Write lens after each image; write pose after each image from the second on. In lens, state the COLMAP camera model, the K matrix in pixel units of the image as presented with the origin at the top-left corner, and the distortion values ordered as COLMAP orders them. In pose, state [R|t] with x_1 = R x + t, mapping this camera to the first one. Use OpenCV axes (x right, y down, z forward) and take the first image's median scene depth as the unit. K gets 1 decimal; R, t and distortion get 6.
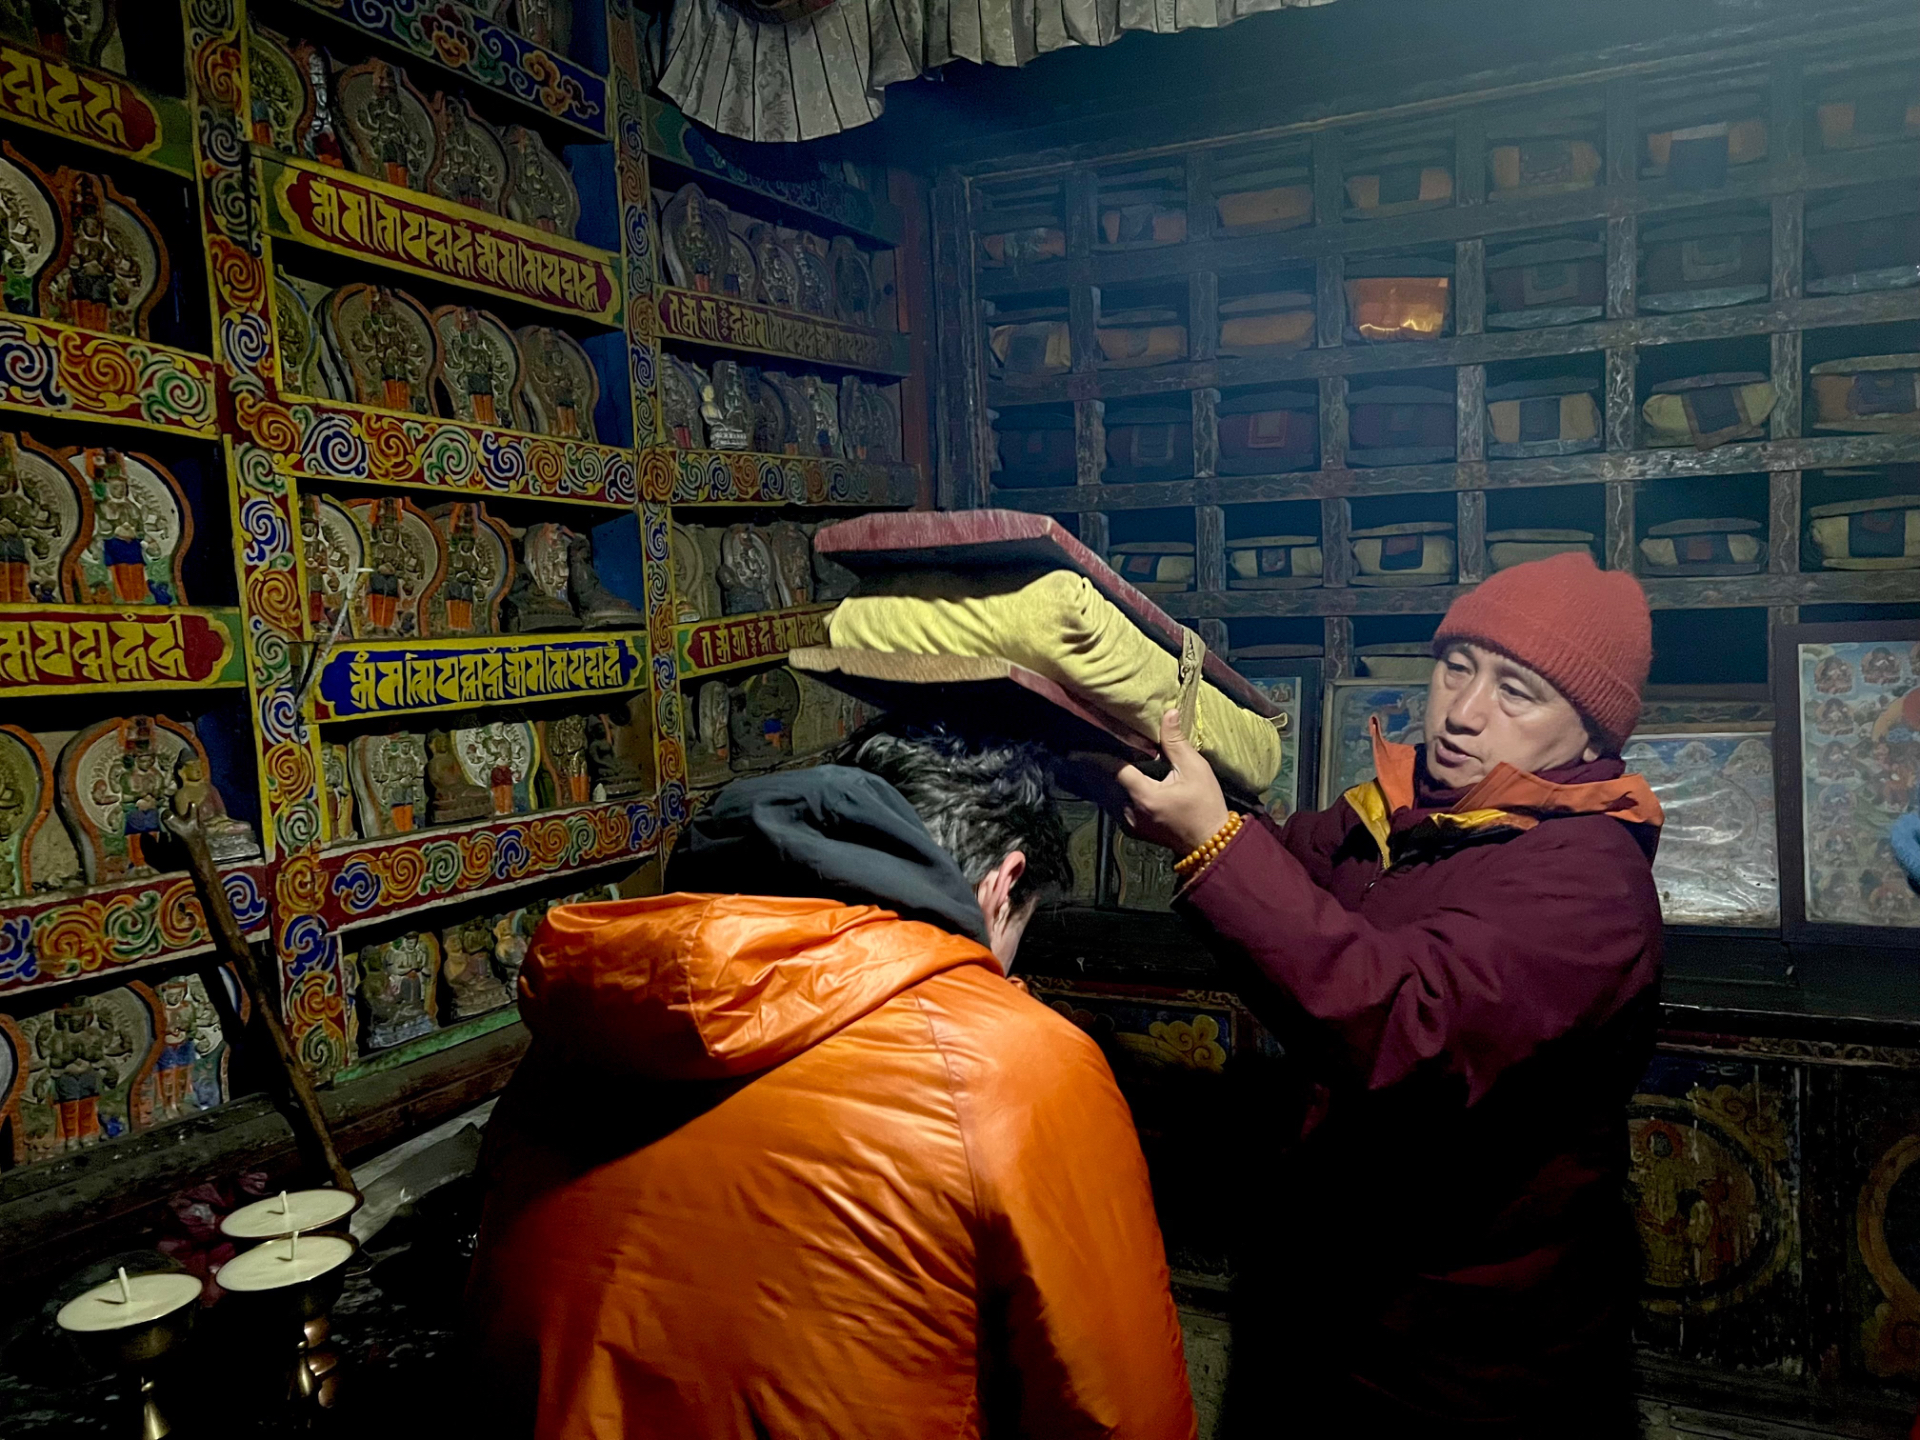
lens RADIAL K [[1427.6, 0, 962.4], [0, 1427.6, 740.7], [0, 0, 1]] dist [0.039281, -0.051972]
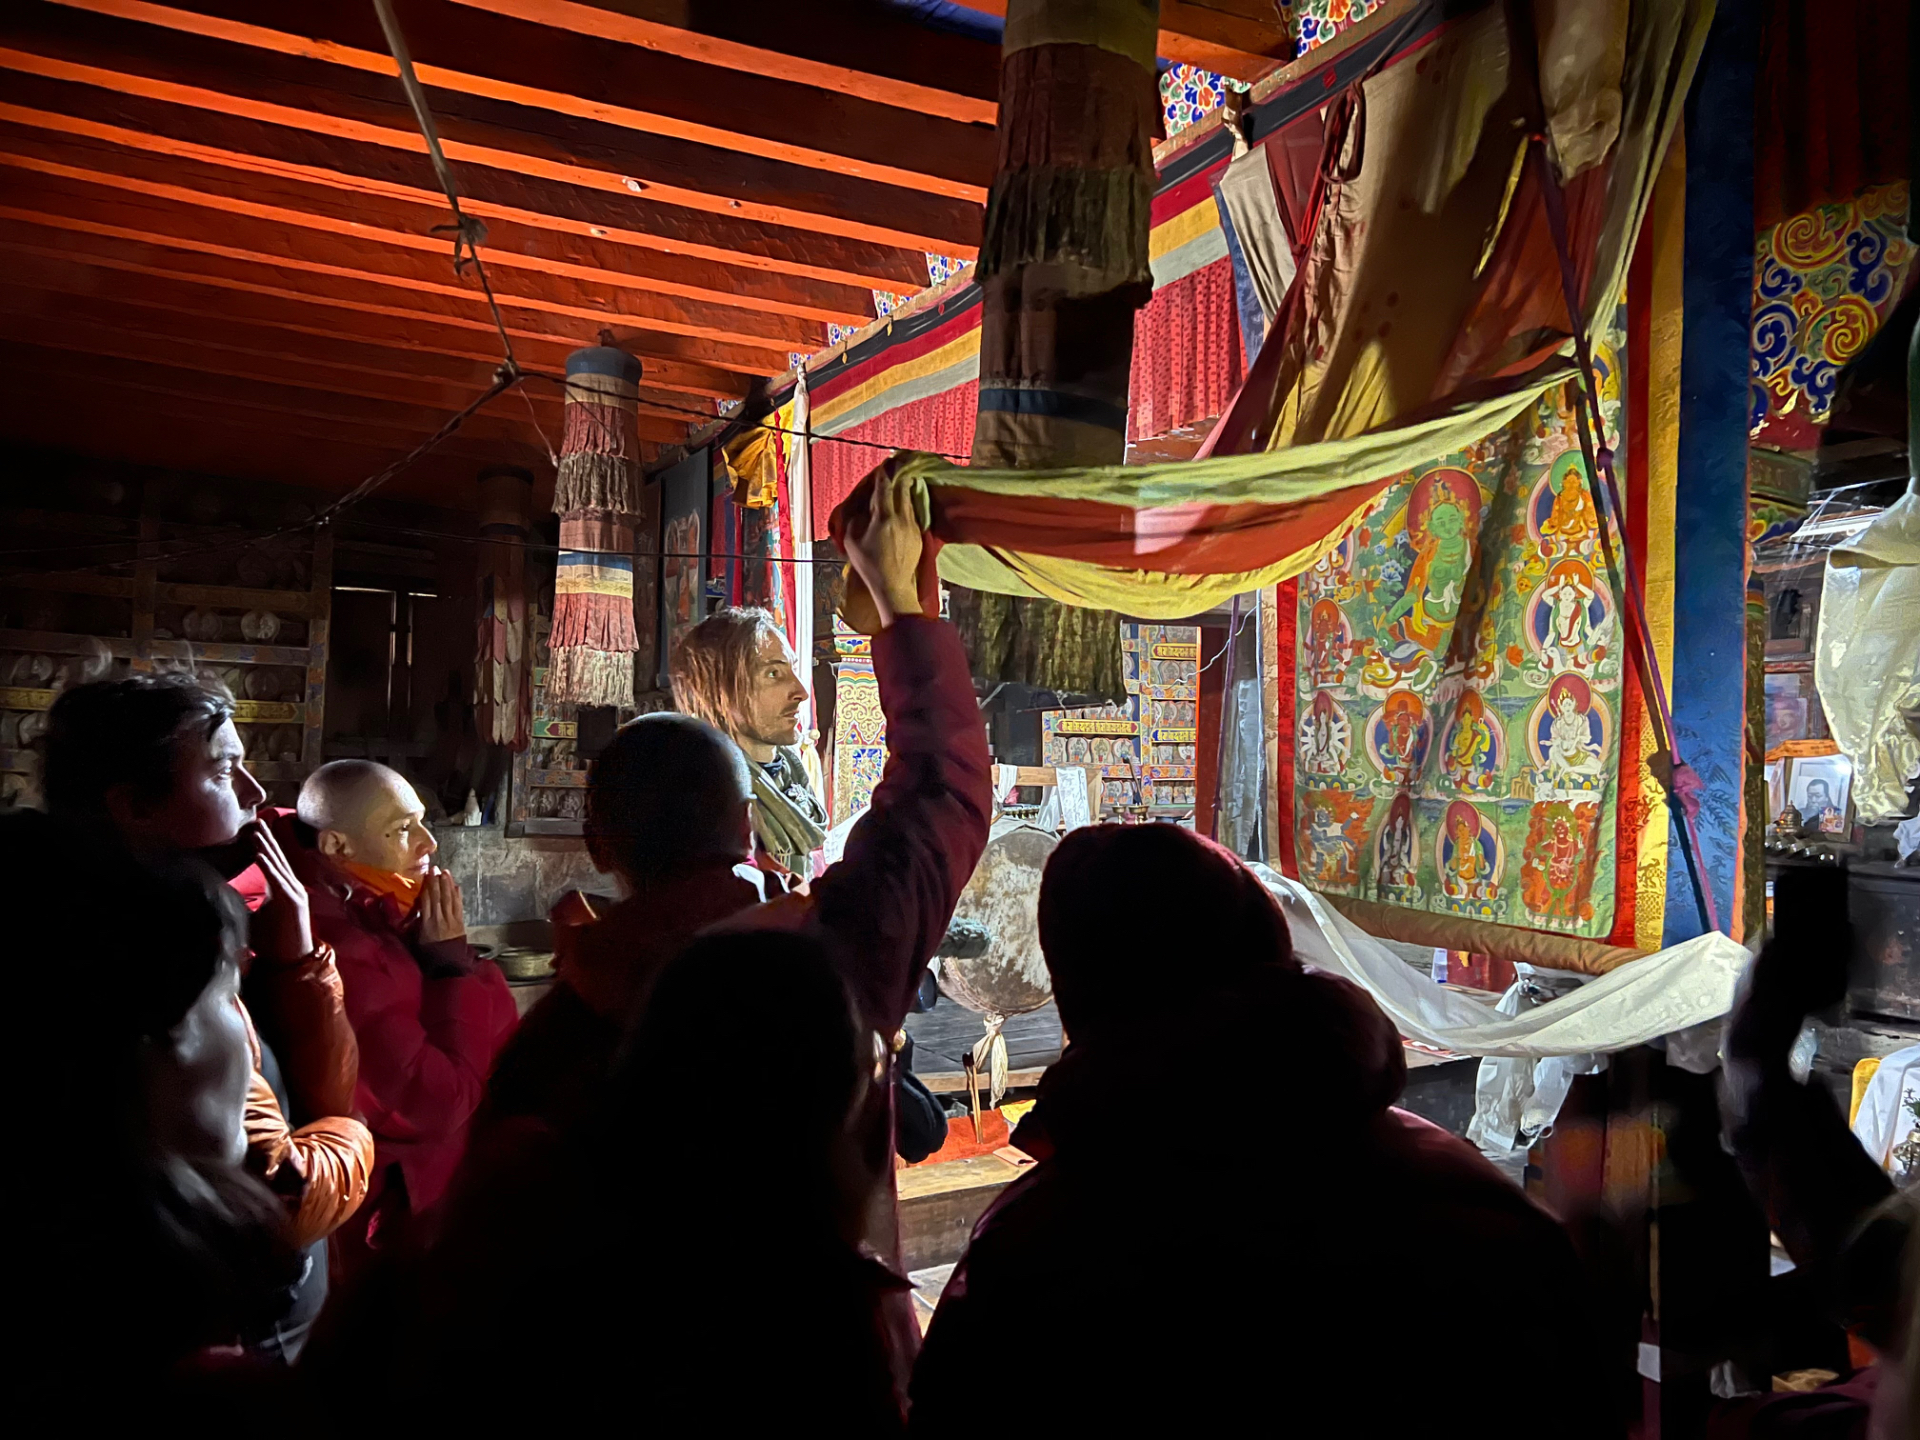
lens RADIAL K [[1427.6, 0, 962.4], [0, 1427.6, 740.7], [0, 0, 1]] dist [0.039281, -0.051972]
pose [[0.815262, 0.061216, -0.575848, 1.349689], [-0.087196, 0.996036, -0.017564, 0.091039], [0.572490, 0.064531, 0.817368, -2.485764]]
